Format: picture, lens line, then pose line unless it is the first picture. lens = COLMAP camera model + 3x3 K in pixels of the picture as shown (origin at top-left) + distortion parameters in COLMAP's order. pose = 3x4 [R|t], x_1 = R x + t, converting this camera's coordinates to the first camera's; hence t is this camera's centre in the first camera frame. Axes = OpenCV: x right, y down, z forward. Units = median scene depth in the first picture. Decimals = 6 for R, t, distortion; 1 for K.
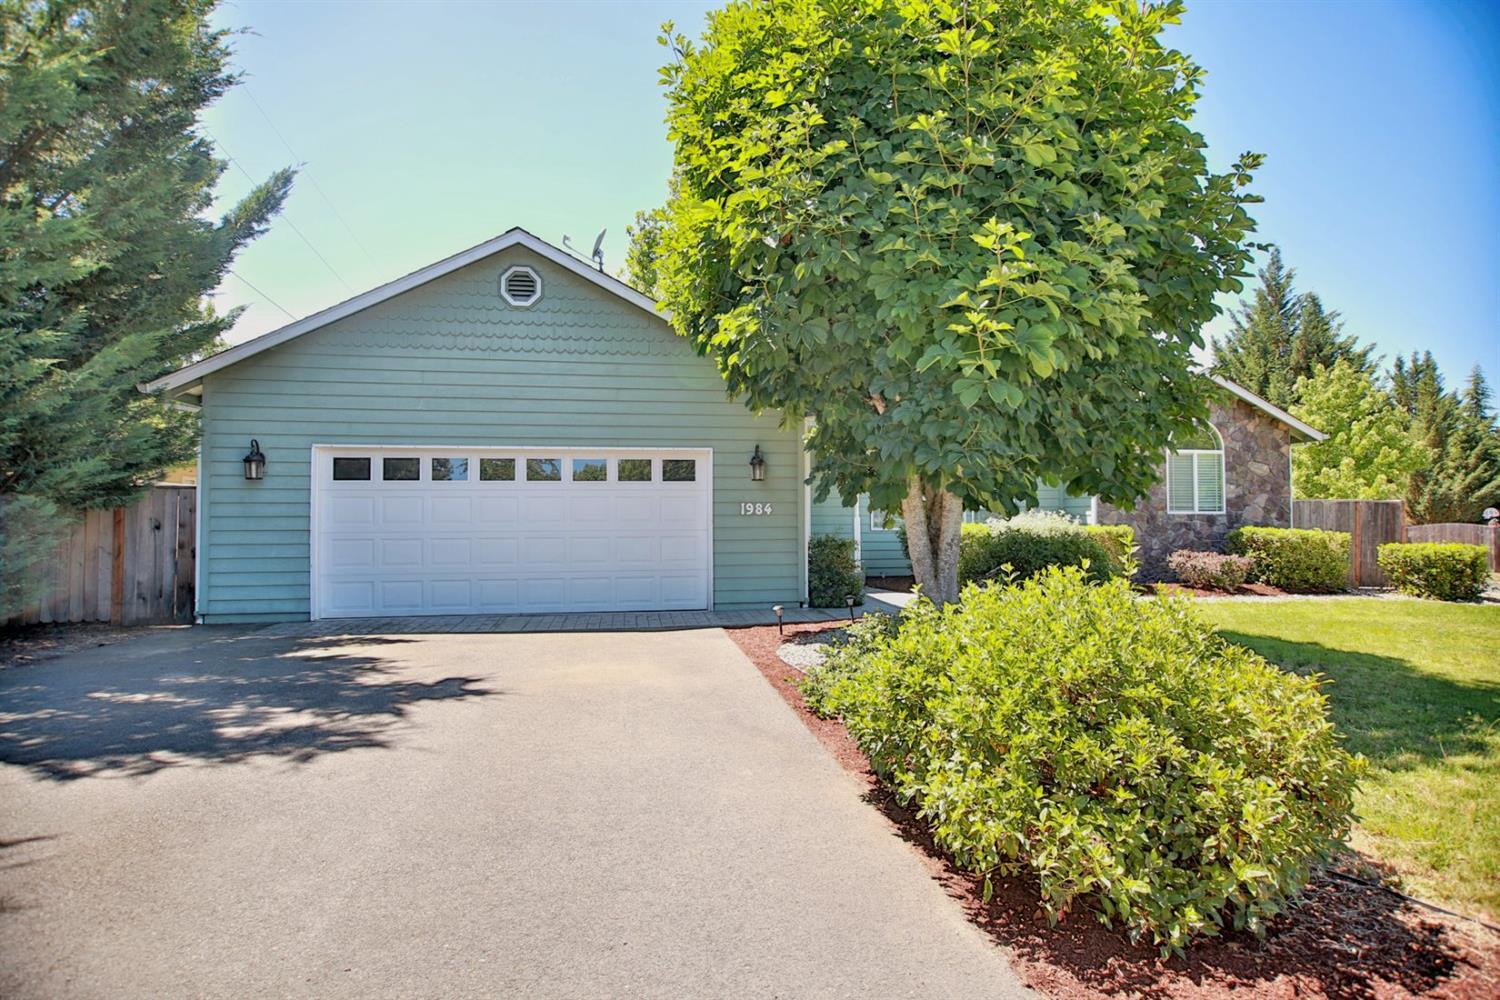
lens RADIAL K [[860.8, 0, 766.9], [0, 860.8, 514.9], [0, 0, 1]] dist [0.005473, 0.000077]
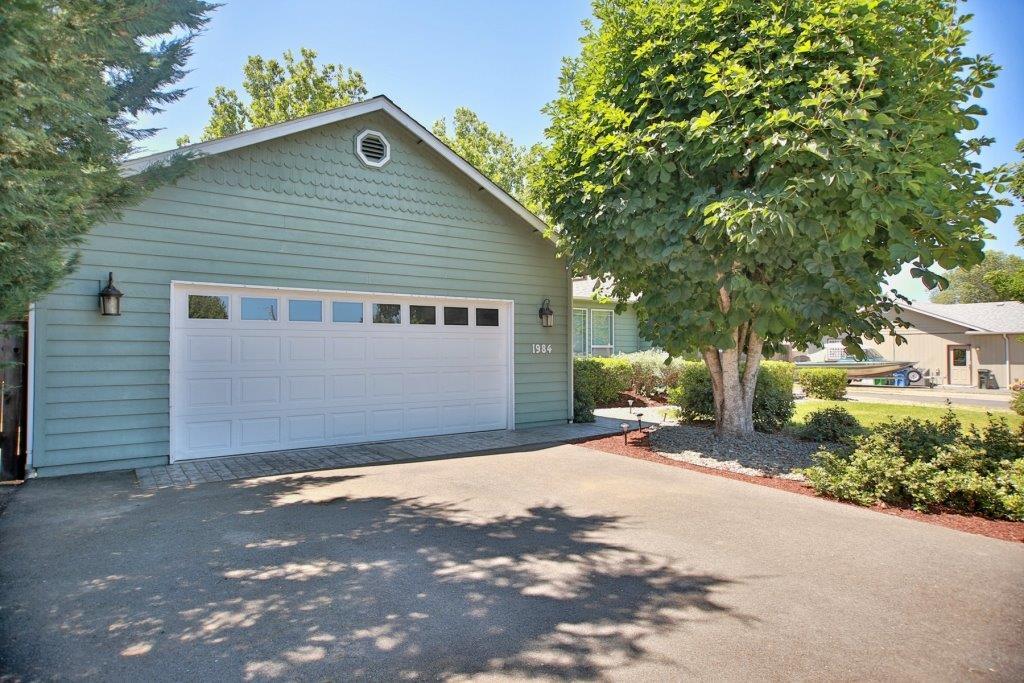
lens RADIAL K [[625.7, 0, 512.0], [0, 625.7, 341.5], [0, 0, 1]] dist [0.015432, -0.000101]
pose [[0.884179, 0.010387, 0.467034, -0.507901], [-0.010942, 0.999939, -0.001524, -0.016329], [-0.467021, -0.003763, 0.884238, 0.199094]]
